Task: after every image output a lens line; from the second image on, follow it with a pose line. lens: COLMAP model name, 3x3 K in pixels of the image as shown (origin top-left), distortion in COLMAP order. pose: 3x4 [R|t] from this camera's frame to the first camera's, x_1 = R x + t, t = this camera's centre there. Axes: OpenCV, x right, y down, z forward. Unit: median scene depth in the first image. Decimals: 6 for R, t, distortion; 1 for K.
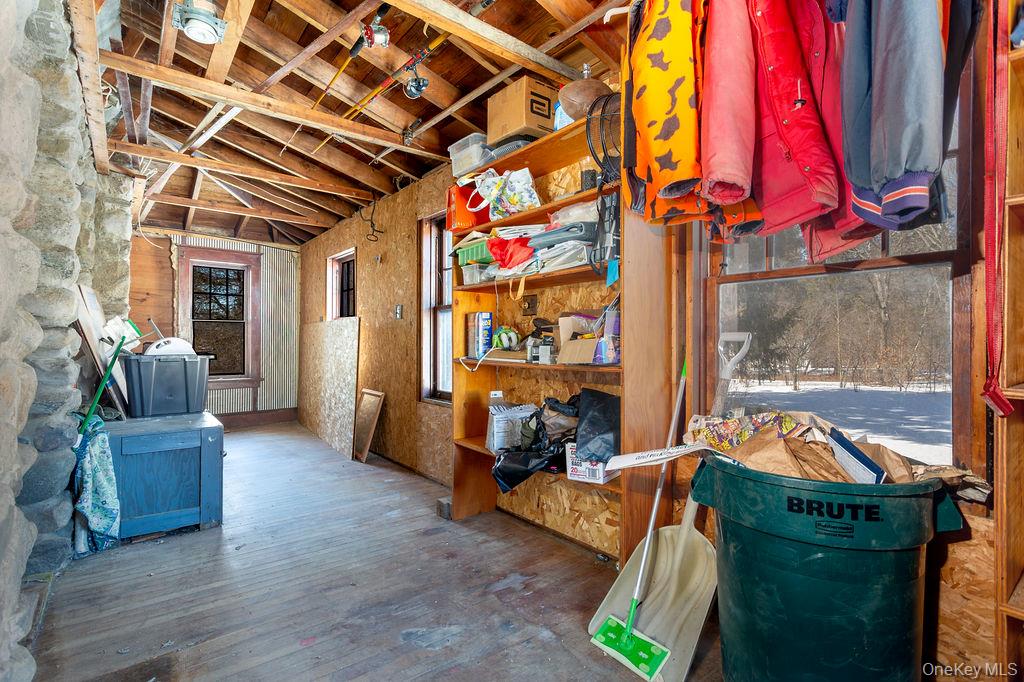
lens RADIAL K [[484.0, 0, 512.5], [0, 484.0, 344.0], [0, 0, 1]] dist [0.003633, 0.000821]
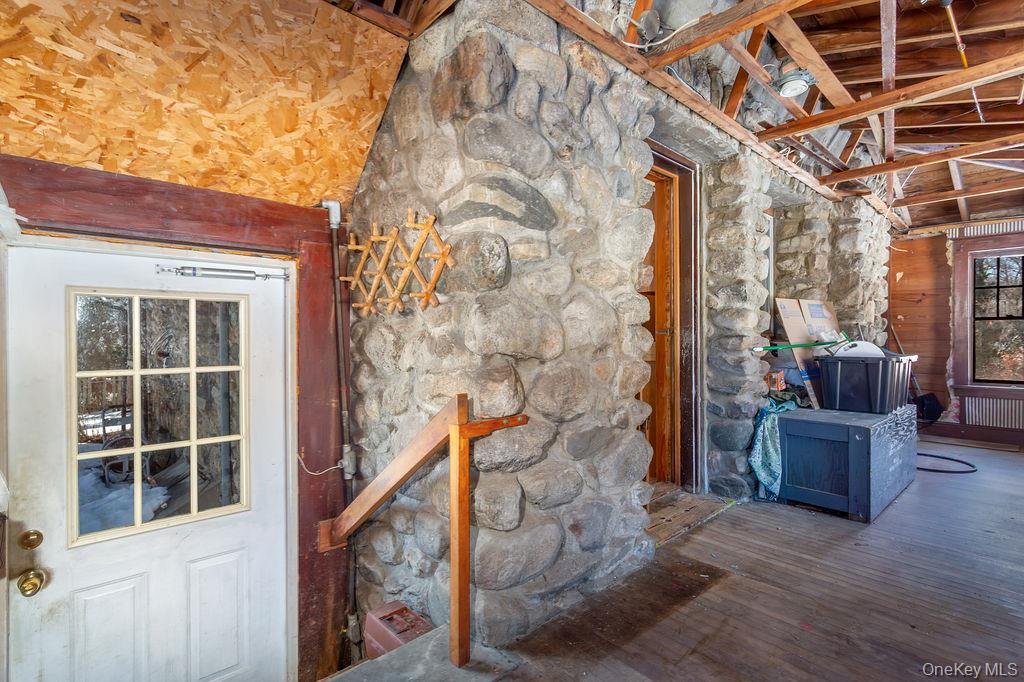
lens RADIAL K [[484.0, 0, 513.7], [0, 484.0, 340.8], [0, 0, 1]] dist [0.003633, 0.000821]
pose [[0.076728, -0.000328, -0.997052, 0.389643], [-0.001408, 0.999999, -0.000437, -0.013707], [0.997051, 0.001438, 0.076728, 0.171583]]
